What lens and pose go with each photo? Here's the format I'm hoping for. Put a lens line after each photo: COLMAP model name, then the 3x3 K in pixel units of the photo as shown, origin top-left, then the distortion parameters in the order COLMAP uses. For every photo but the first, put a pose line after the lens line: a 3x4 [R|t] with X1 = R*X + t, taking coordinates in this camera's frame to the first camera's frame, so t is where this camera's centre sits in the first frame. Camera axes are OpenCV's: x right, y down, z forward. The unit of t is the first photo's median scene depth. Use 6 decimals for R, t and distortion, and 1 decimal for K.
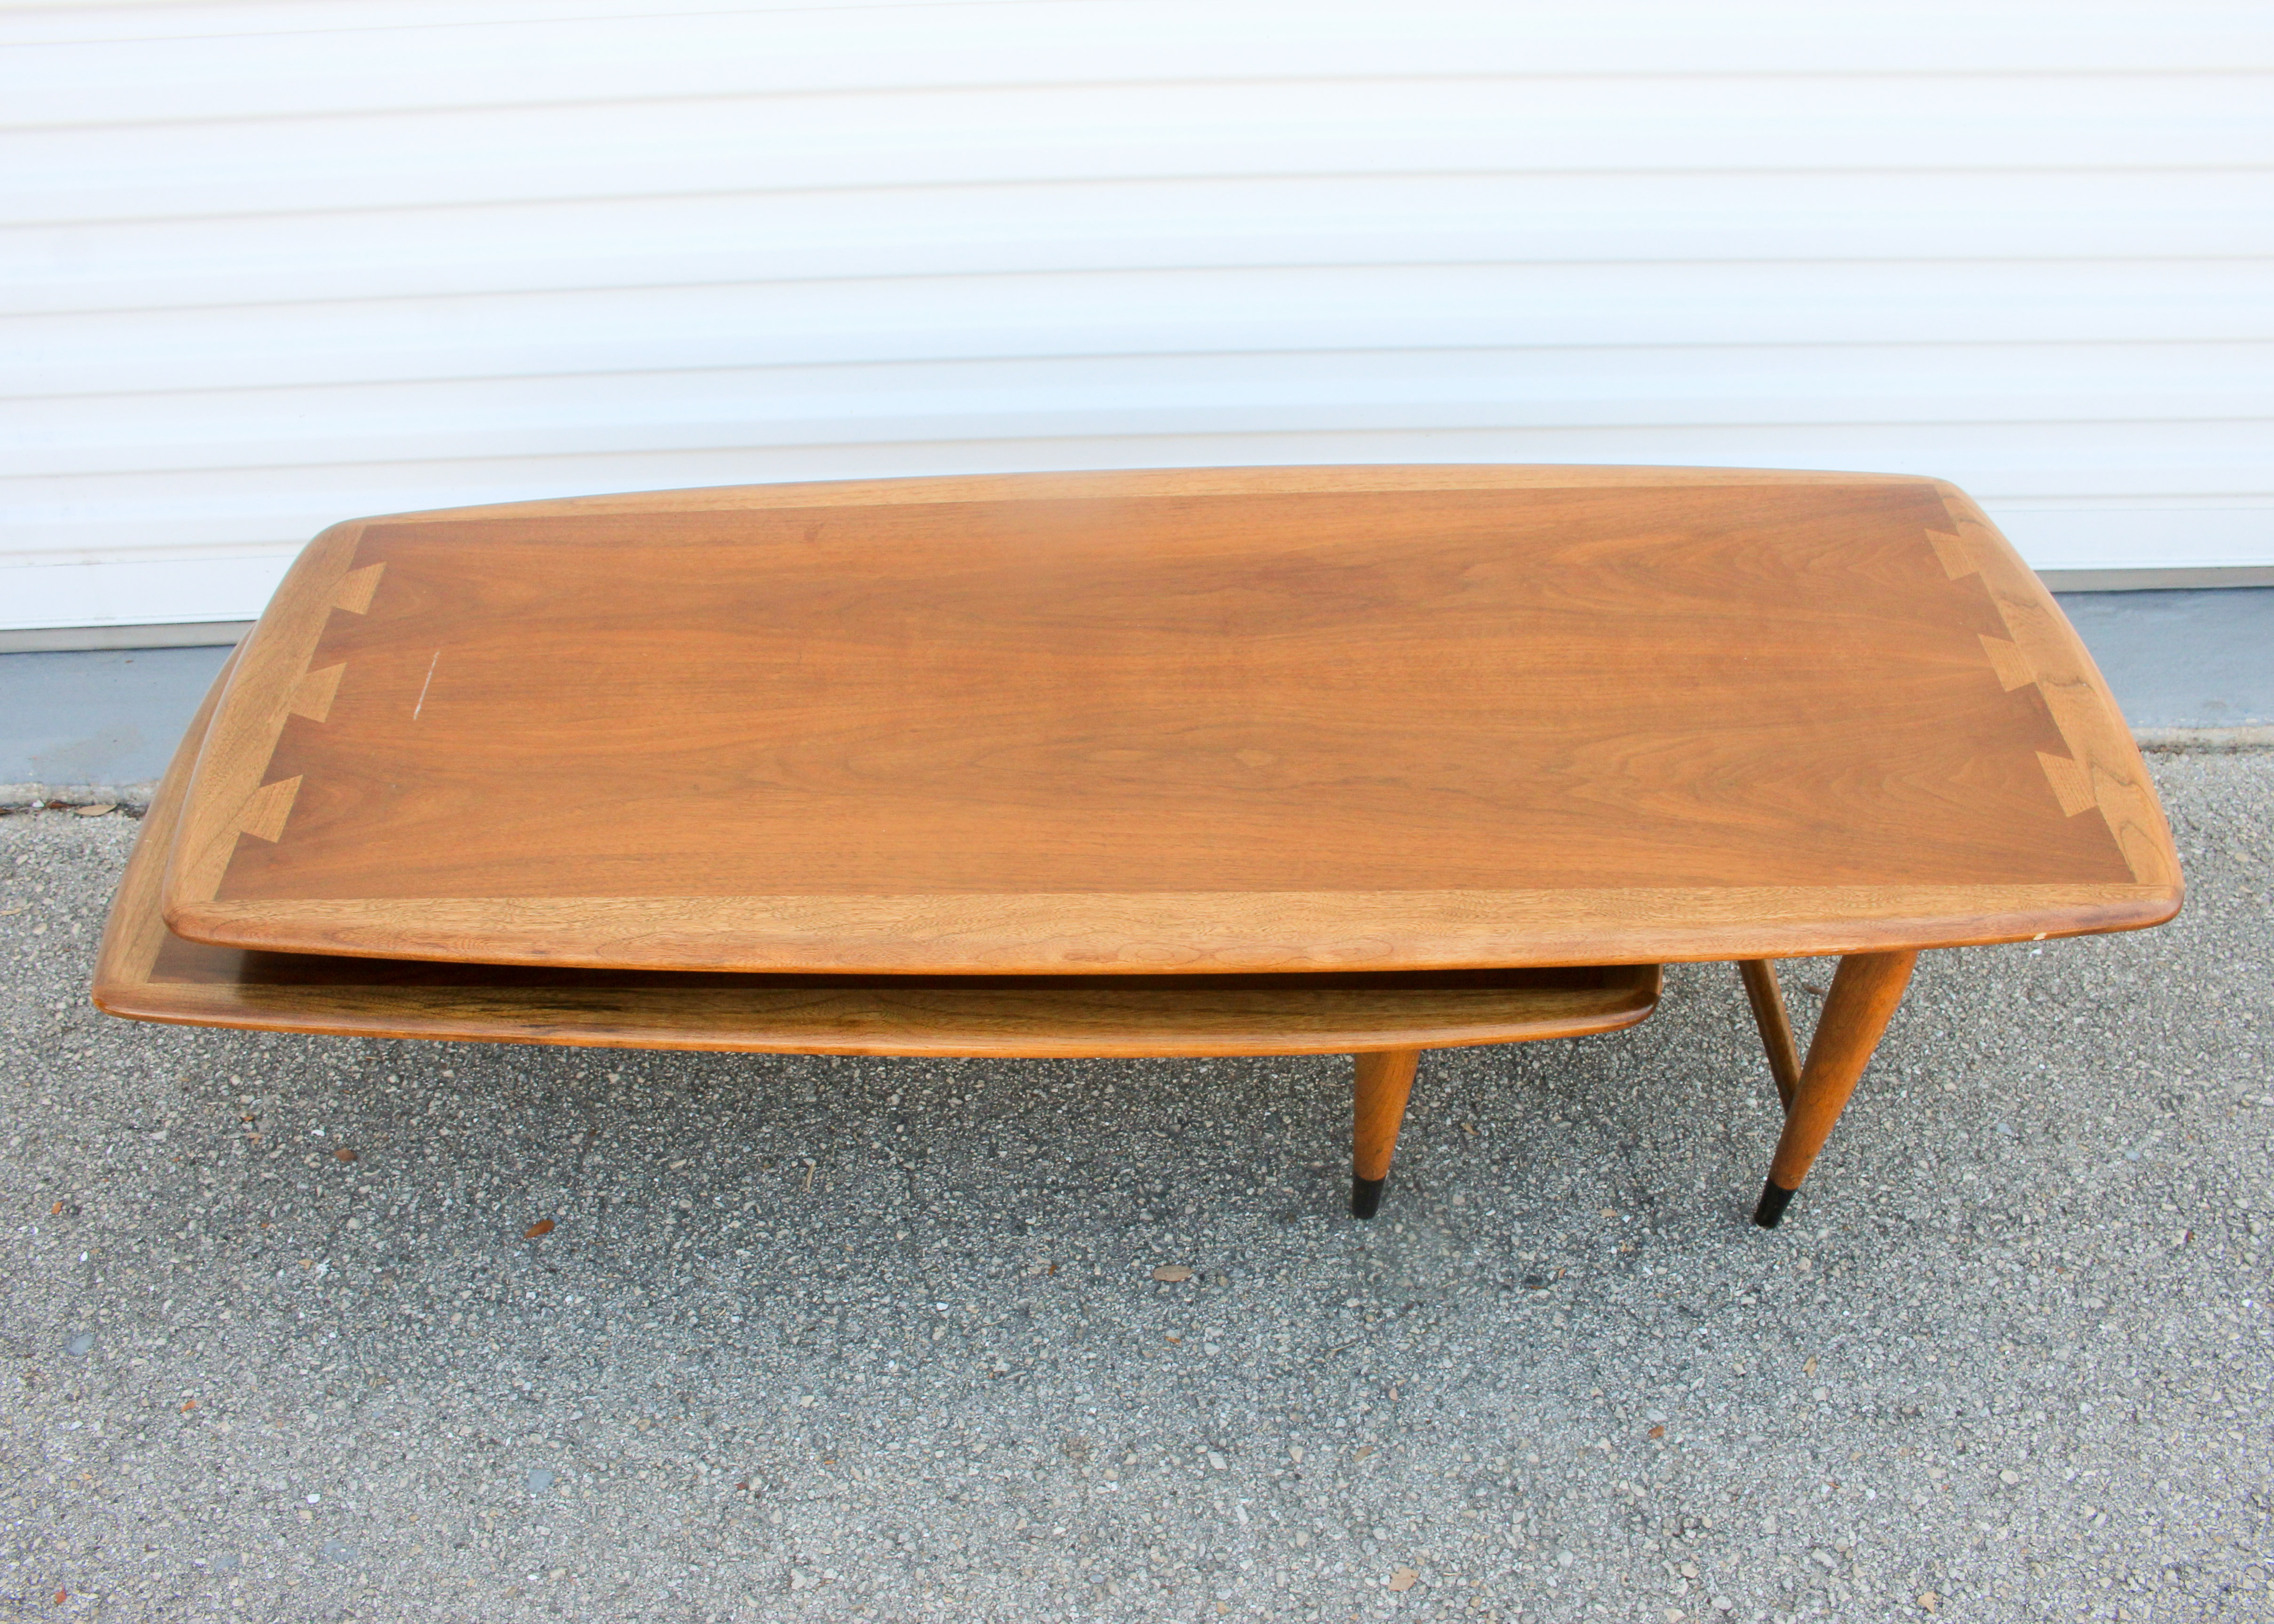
lens RADIAL K [[2089.9, 0, 1151.2], [0, 2089.9, 766.3], [0, 0, 1]] dist [-0.136623, 0.084960]
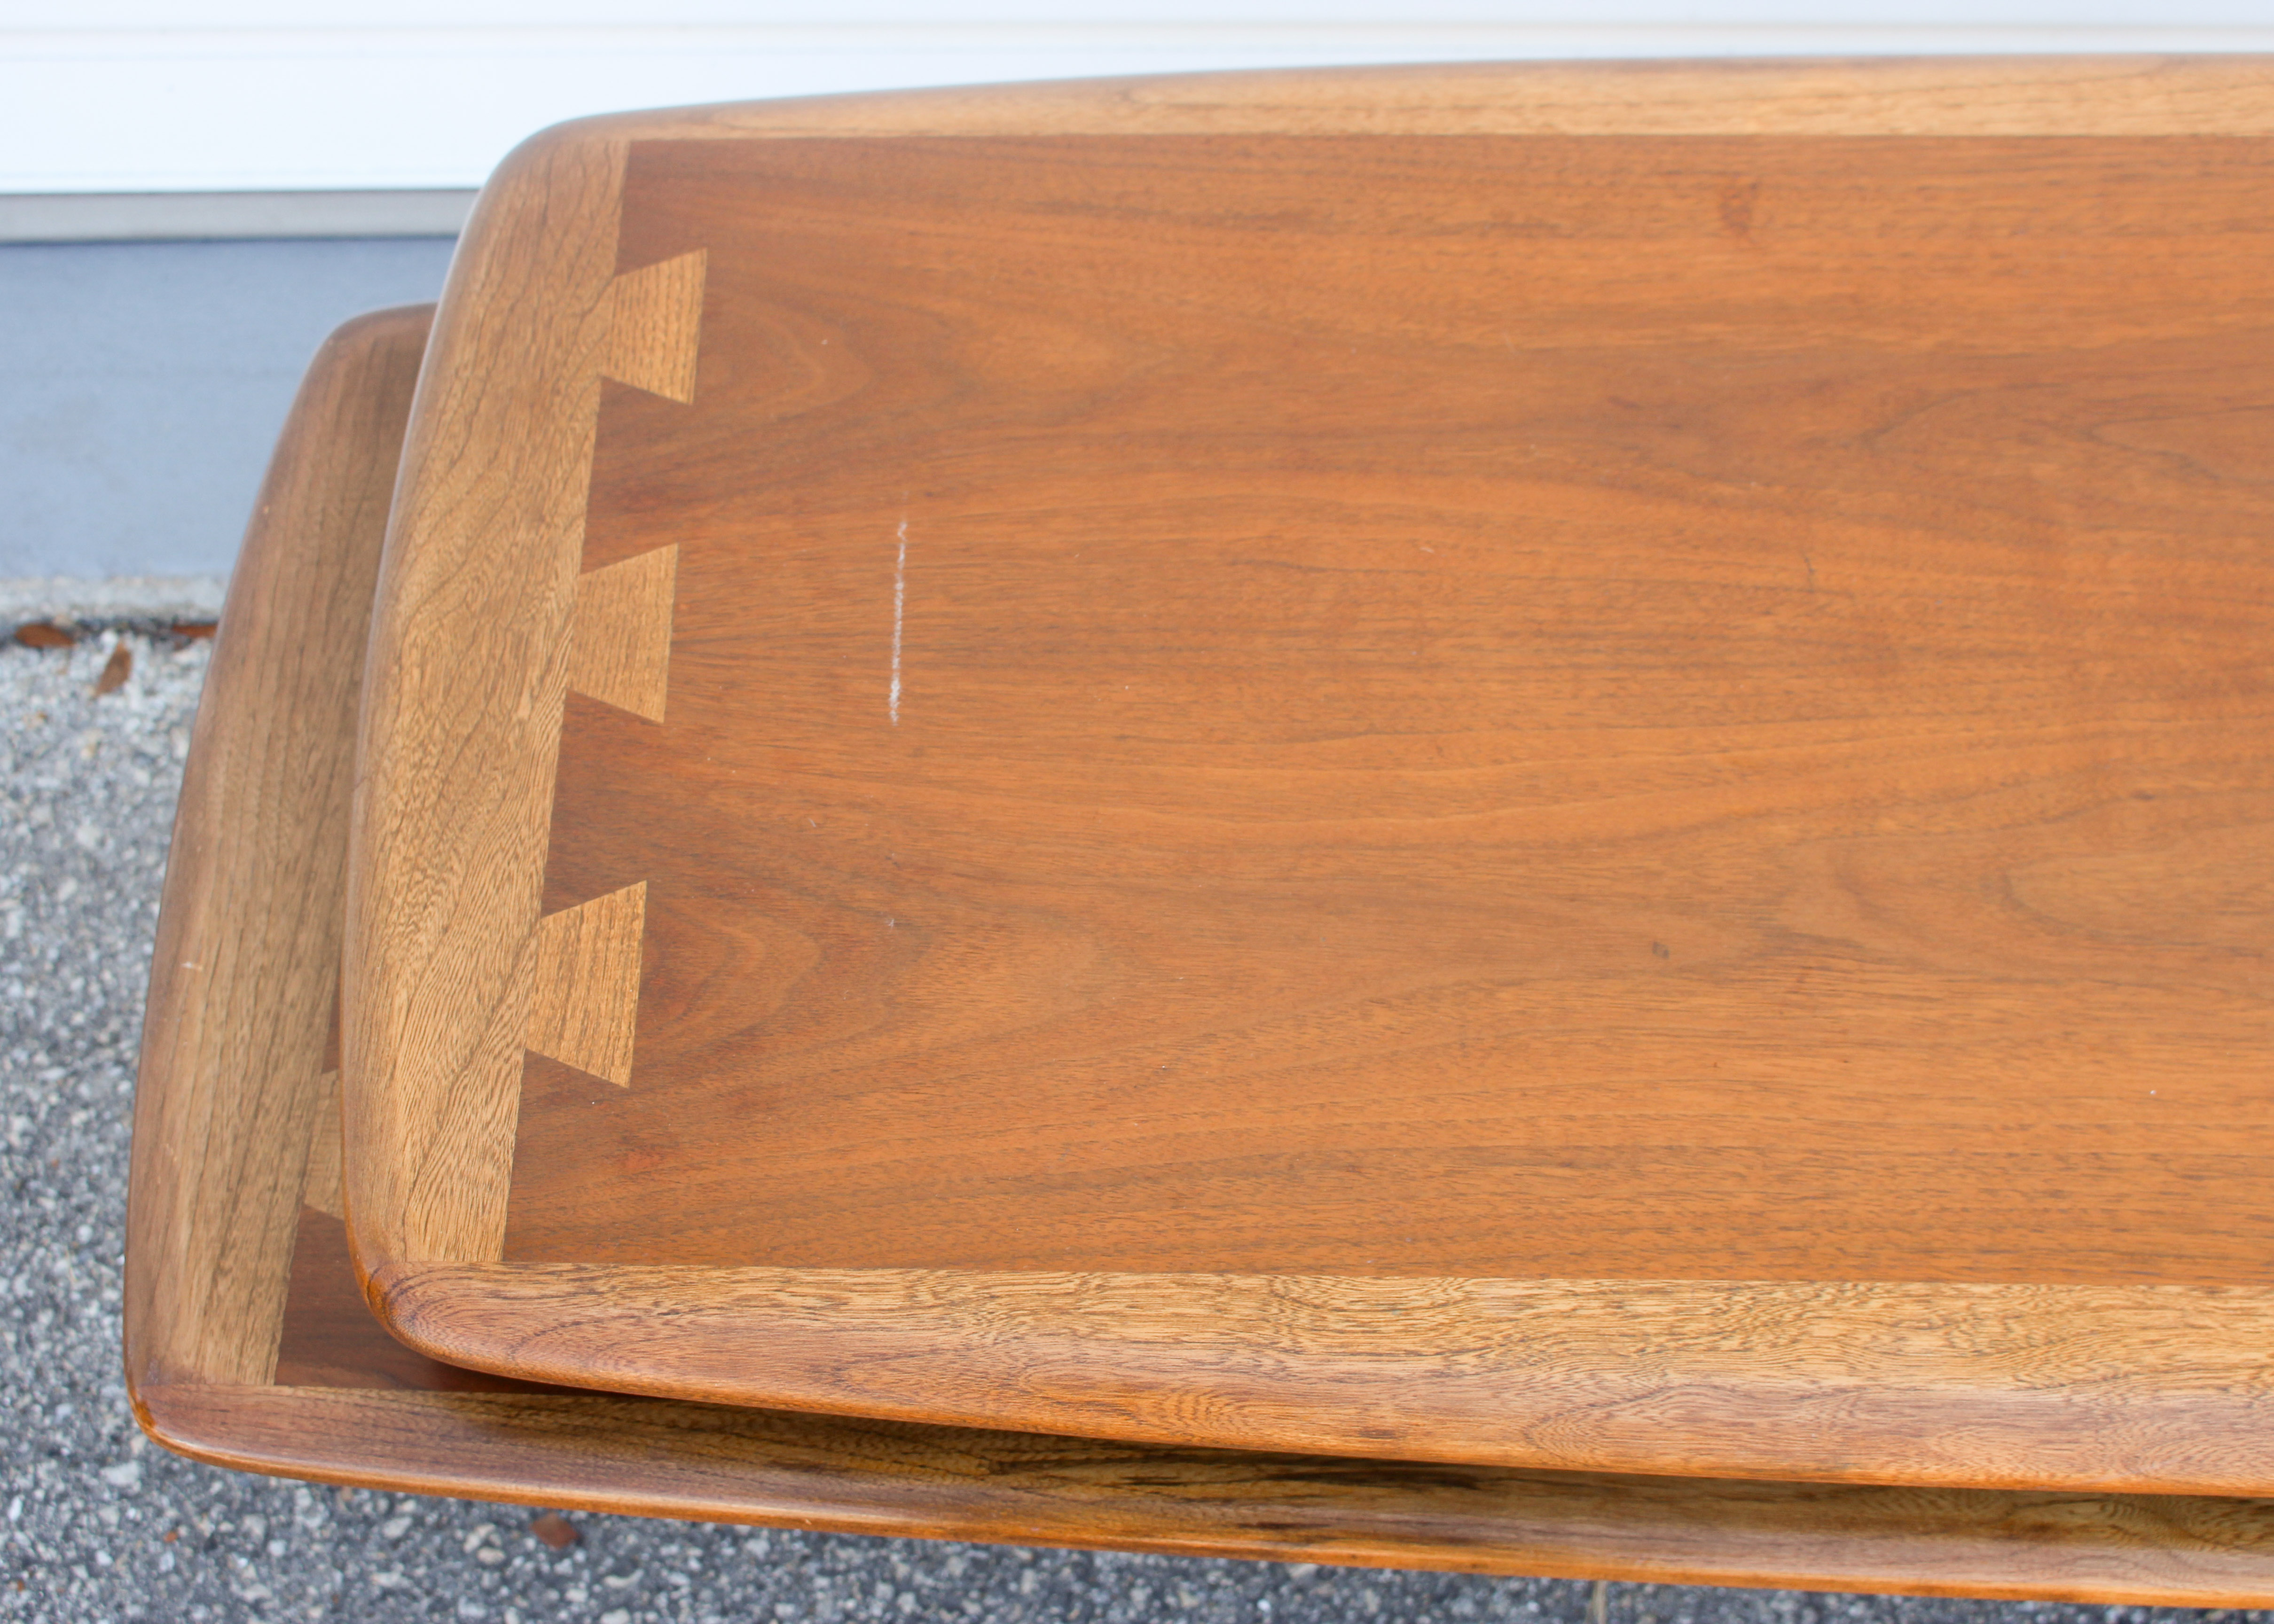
lens RADIAL K [[3356.4, 0, 1155.9], [0, 3356.4, 803.1], [0, 0, 1]] dist [-0.070142, 0.000000]
pose [[0.999495, 0.027958, 0.015072, -0.306991], [-0.030537, 0.976382, 0.213885, -0.145434], [-0.008736, -0.214237, 0.976743, 0.341237]]
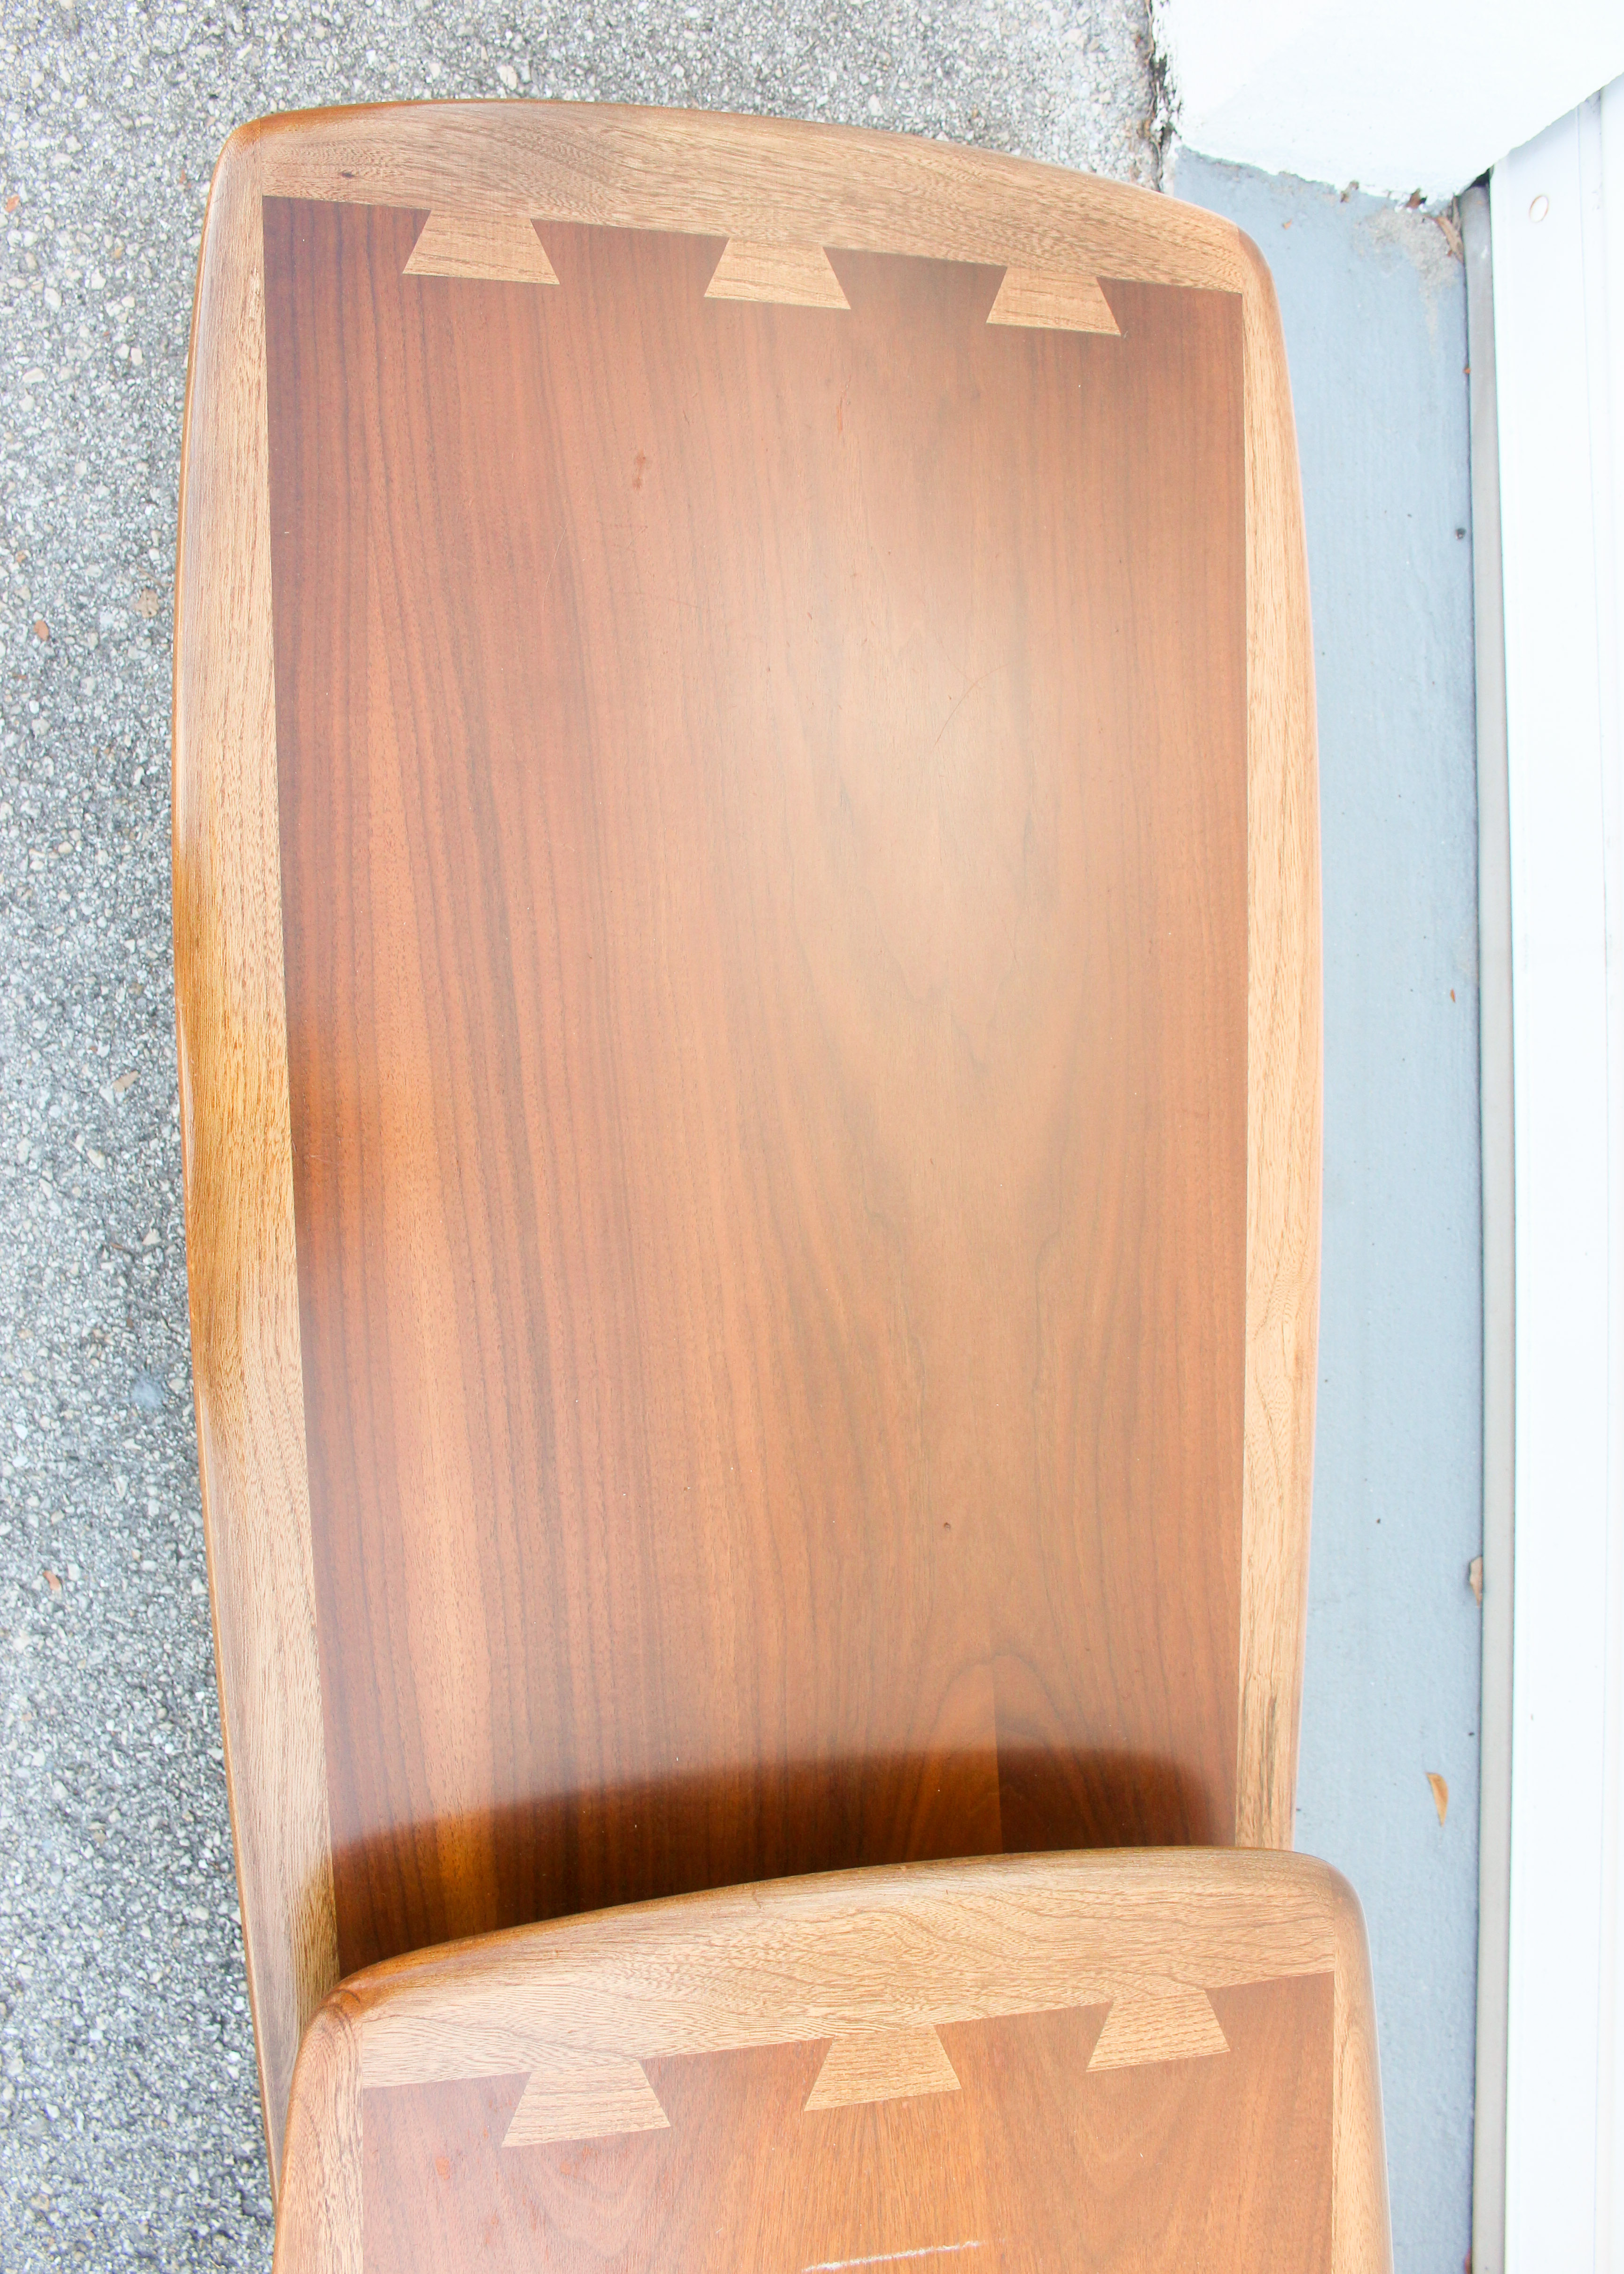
lens RADIAL K [[2089.9, 0, 798.8], [0, 2089.9, 1122.5], [0, 0, 1]] dist [-0.136623, 0.084960]
pose [[-0.020019, 0.999585, 0.020710, -0.663049], [-0.850263, -0.027919, 0.525617, -0.293633], [0.525978, -0.007087, 0.850469, 0.515780]]
